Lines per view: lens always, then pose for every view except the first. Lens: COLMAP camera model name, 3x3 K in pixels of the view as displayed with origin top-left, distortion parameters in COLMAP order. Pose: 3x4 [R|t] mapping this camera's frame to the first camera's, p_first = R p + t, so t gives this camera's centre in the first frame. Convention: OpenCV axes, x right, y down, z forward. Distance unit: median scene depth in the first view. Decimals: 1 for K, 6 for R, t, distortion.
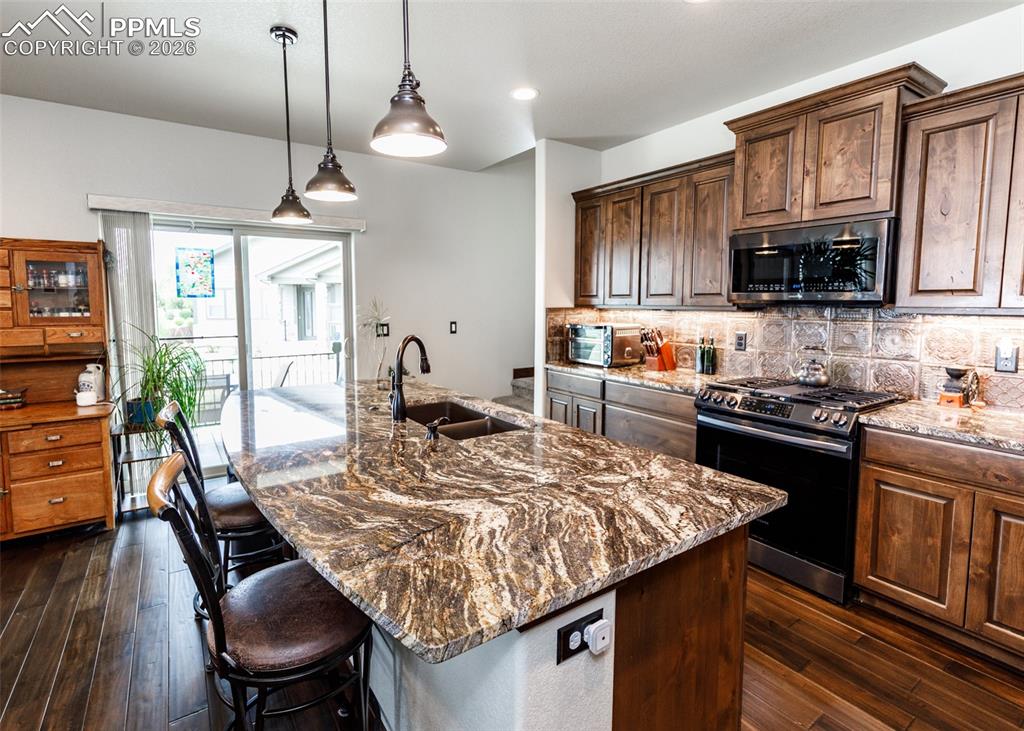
lens RADIAL K [[478.2, 0, 473.1], [0, 478.2, 339.2], [0, 0, 1]] dist [0.004214, -0.000709]
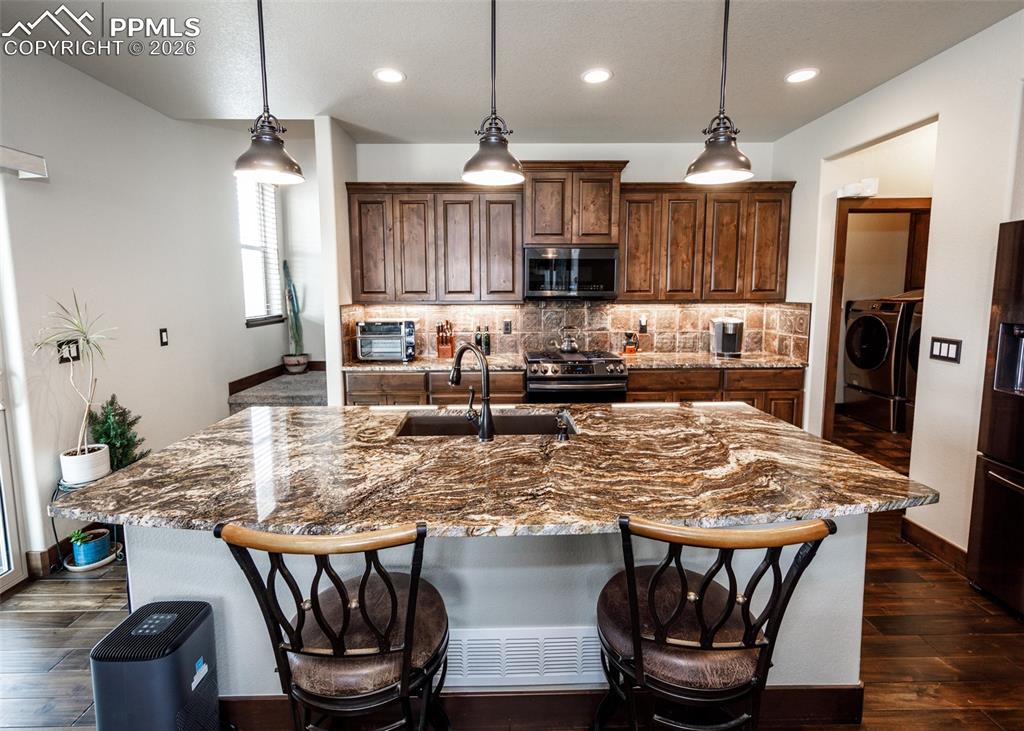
lens RADIAL K [[473.3, 0, 499.4], [0, 473.3, 338.6], [0, 0, 1]] dist [0.002941, 0.000218]
pose [[0.525271, -0.088297, 0.846341, -0.727778], [0.071785, 0.995654, 0.059322, -0.055120], [-0.847902, 0.029595, 0.529327, 0.423259]]
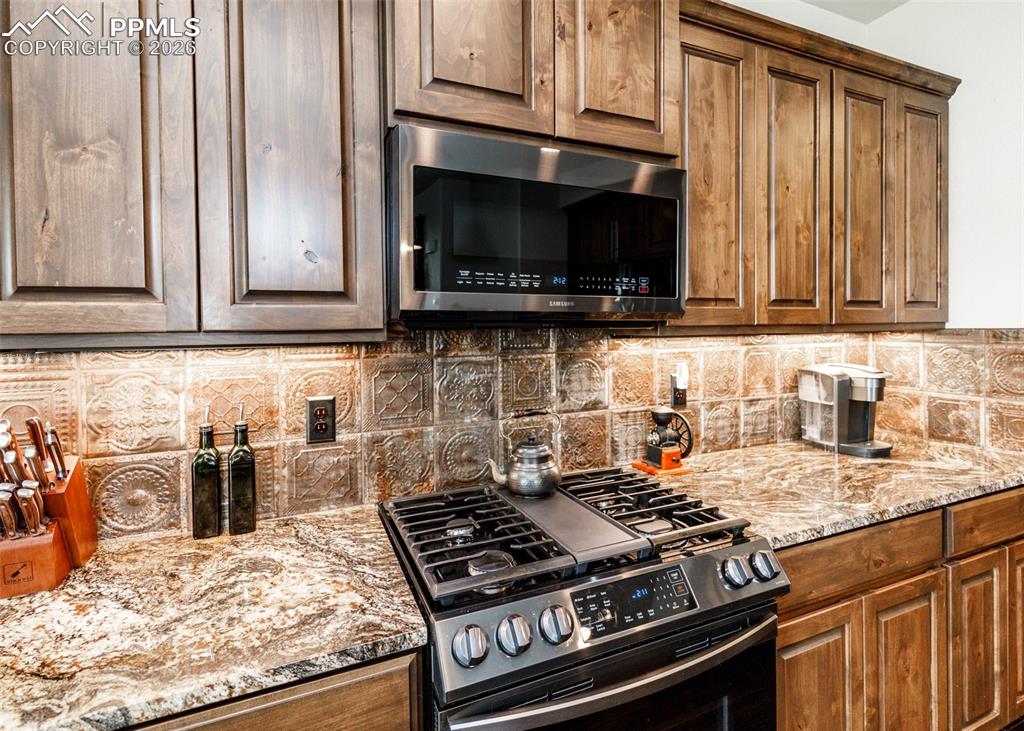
lens RADIAL K [[507.8, 0, 524.9], [0, 507.8, 333.7], [0, 0, 1]] dist [0.001000, 0.000504]
pose [[0.135089, -0.012429, 0.990755, 0.215683], [0.089738, 0.995965, 0.000259, -0.066781], [-0.986761, 0.088873, 0.135660, 0.997141]]
